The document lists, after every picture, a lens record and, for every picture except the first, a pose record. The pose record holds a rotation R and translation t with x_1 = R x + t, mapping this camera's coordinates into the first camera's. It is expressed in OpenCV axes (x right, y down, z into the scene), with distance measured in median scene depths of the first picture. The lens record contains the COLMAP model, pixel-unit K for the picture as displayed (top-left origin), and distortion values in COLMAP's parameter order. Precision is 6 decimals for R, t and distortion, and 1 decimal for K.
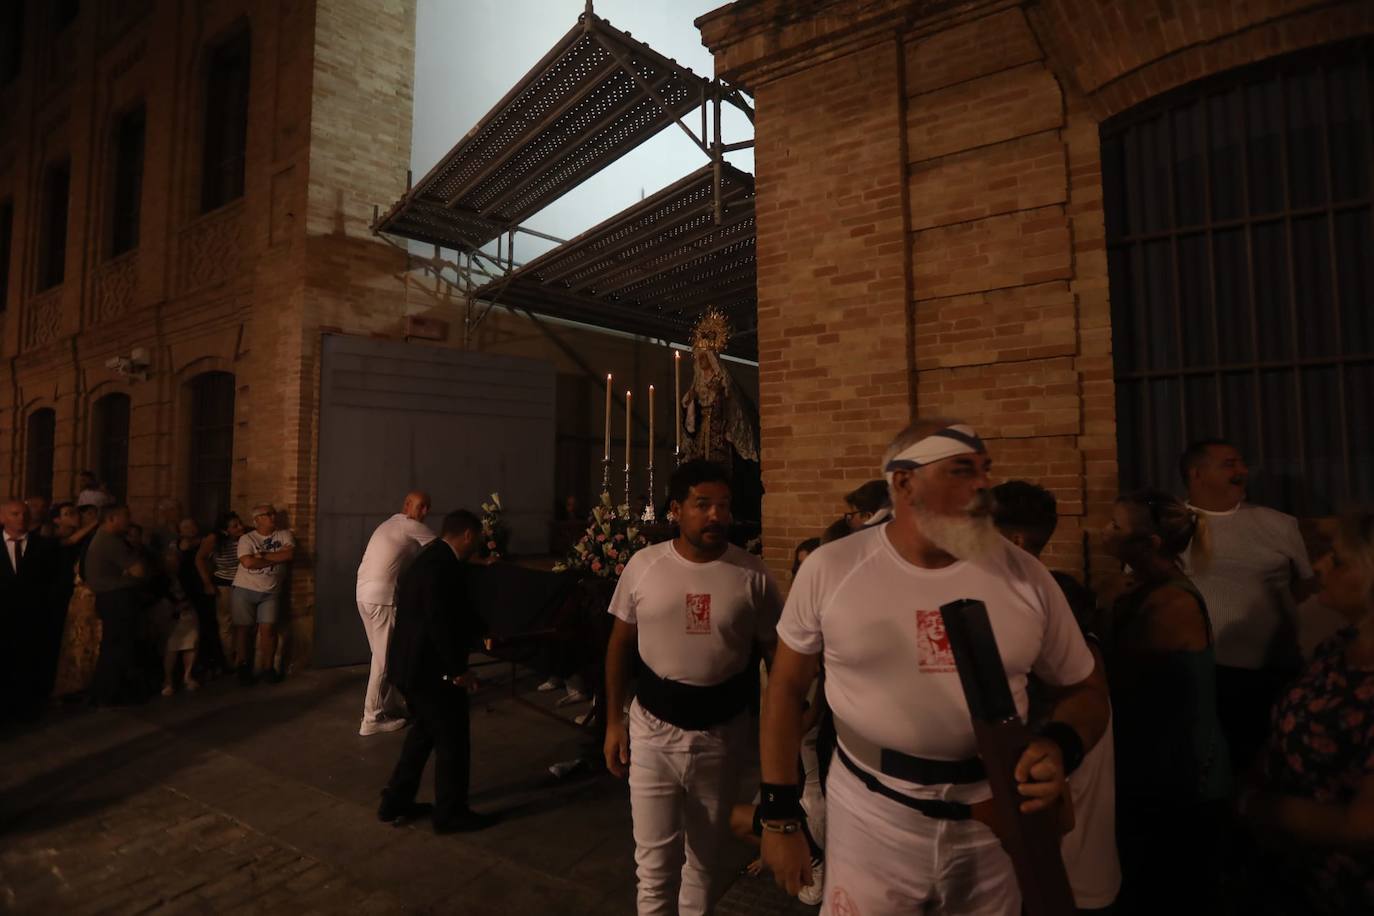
lens RADIAL K [[642.3, 0, 694.7], [0, 642.3, 464.3], [0, 0, 1]] dist [-0.051986, 0.024645]
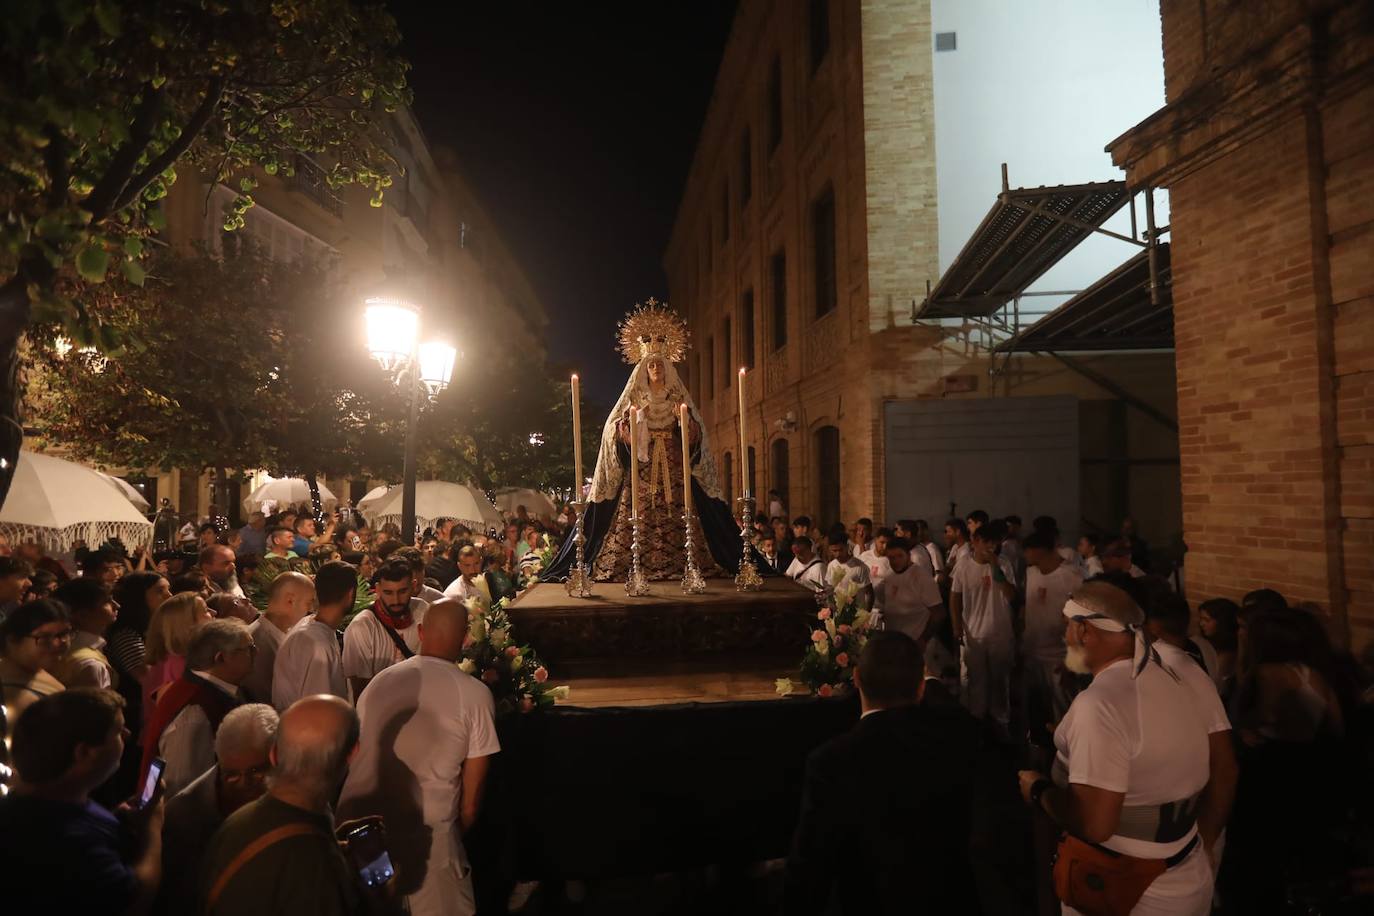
lens RADIAL K [[639.3, 0, 698.3], [0, 639.3, 459.2], [0, 0, 1]] dist [-0.037088, 0.013712]
pose [[0.623396, -0.033791, -0.781176, 0.265669], [0.048687, 0.998805, -0.004351, -0.093824], [0.780389, -0.035321, 0.624296, -0.222760]]
